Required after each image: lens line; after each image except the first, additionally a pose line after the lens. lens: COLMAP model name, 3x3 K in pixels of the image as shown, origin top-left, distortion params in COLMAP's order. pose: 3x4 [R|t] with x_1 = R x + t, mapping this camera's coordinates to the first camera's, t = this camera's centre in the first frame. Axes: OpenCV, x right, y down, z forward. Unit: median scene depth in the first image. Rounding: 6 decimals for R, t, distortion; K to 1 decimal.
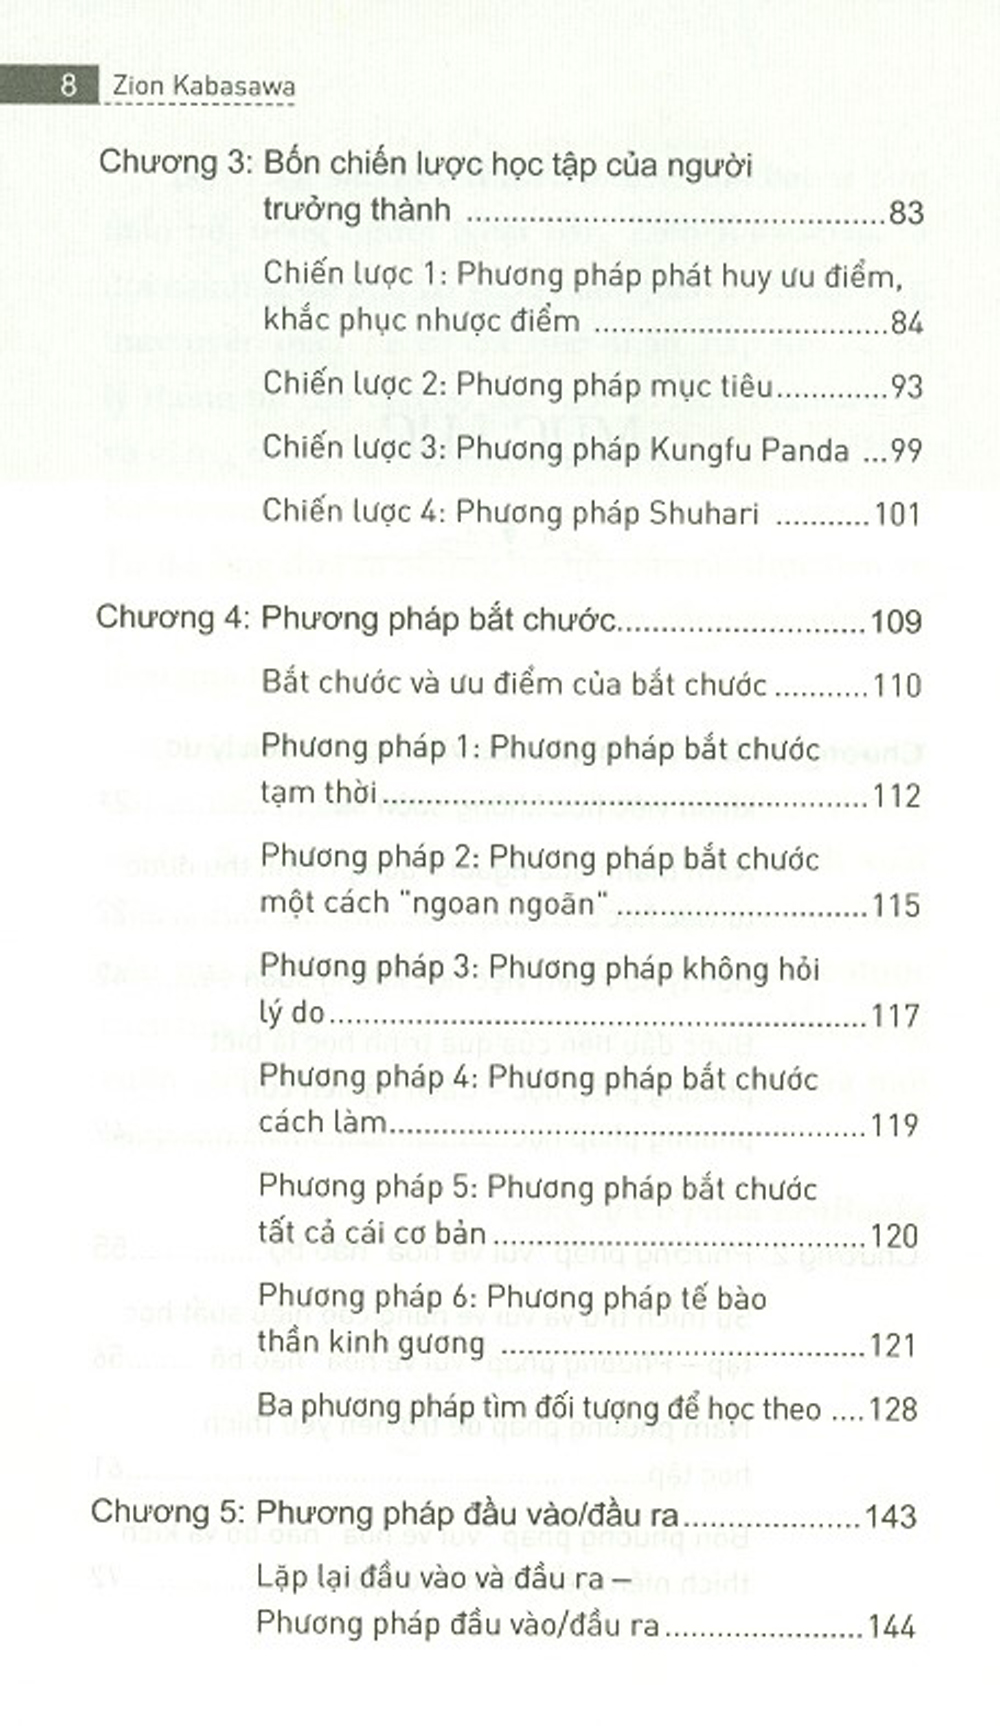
lens RADIAL K [[695.3, 0, 500.0], [0, 695.3, 863.0], [0, 0, 1]] dist [0.001504, -0.000331]
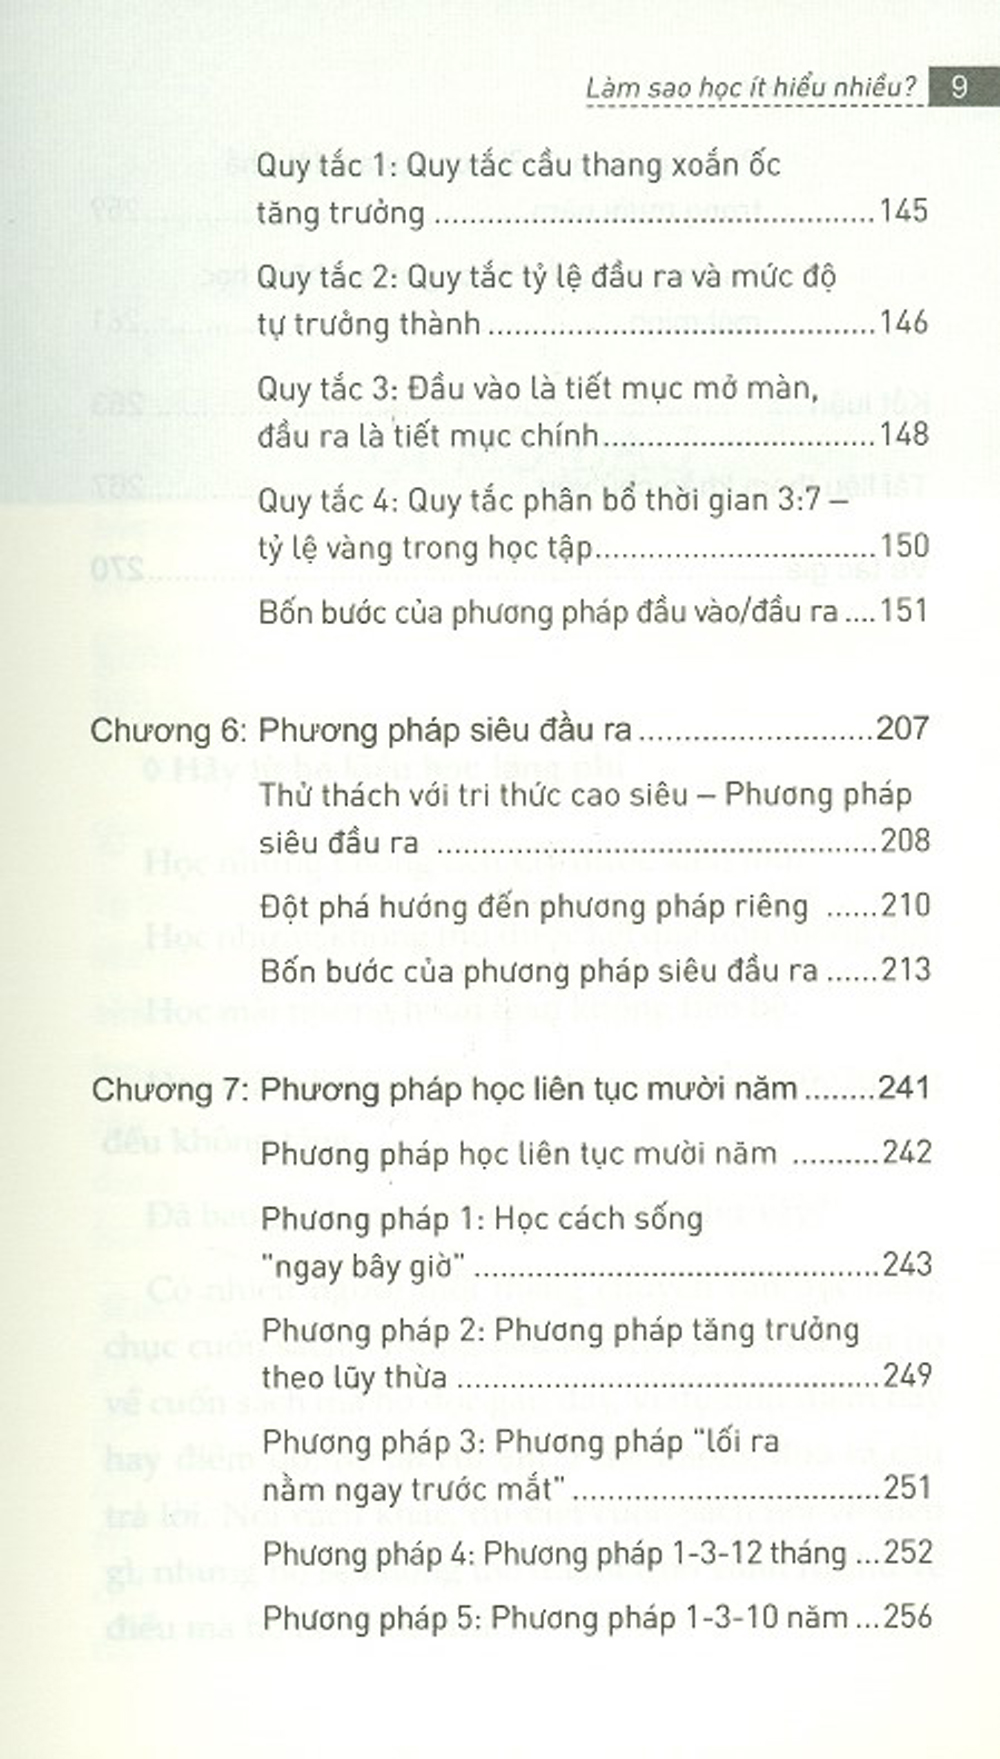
lens RADIAL K [[708.2, 0, 505.9], [0, 708.2, 879.3], [0, 0, 1]] dist [-0.002261, 0.000375]
pose [[0.999942, -0.010321, 0.003049, 0.001902], [0.010325, 0.999946, -0.001147, -0.327963], [-0.003037, 0.001179, 0.999995, 0.000302]]
